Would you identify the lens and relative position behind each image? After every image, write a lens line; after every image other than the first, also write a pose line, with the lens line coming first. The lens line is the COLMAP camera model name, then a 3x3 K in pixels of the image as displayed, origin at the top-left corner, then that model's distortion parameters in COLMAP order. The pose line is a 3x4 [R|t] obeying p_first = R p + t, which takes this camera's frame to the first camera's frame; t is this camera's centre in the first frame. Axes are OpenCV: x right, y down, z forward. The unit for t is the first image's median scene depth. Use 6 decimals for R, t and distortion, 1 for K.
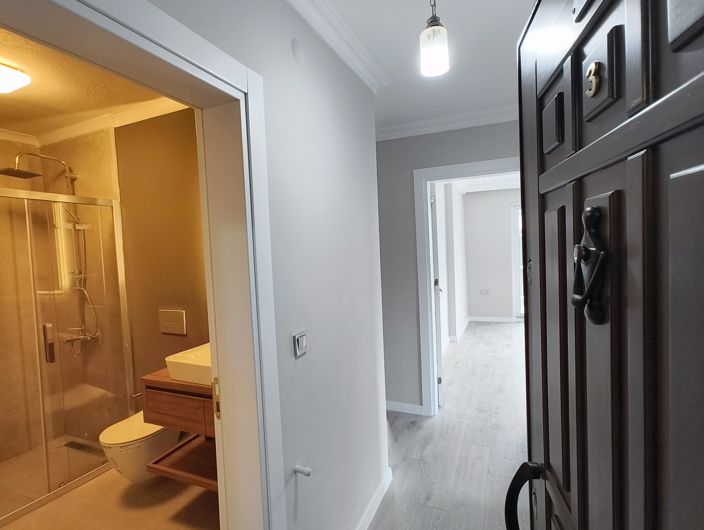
lens RADIAL K [[364.2, 0, 352.0], [0, 364.2, 265.0], [0, 0, 1]] dist [0.003507, 0.000269]
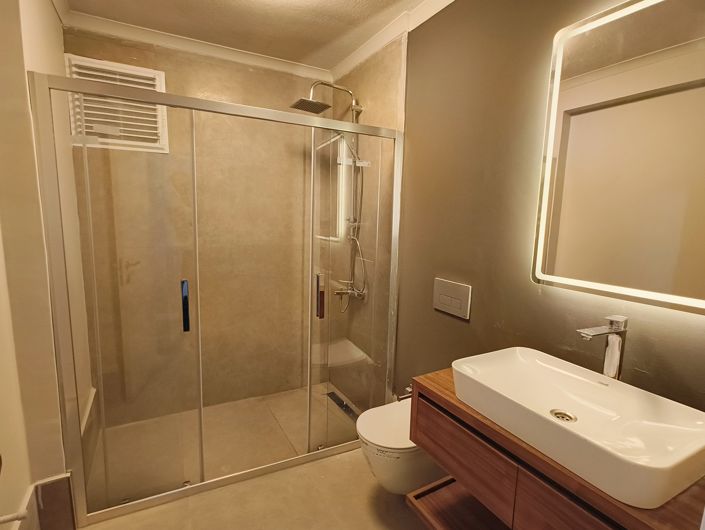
lens RADIAL K [[364.7, 0, 352.5], [0, 364.7, 265.0], [0, 0, 1]] dist [0.003507, 0.000269]
pose [[0.794603, 0.146253, -0.589250, -0.216133], [-0.088856, 0.988115, 0.125430, 0.018755], [0.600591, -0.047309, 0.798155, 0.289669]]
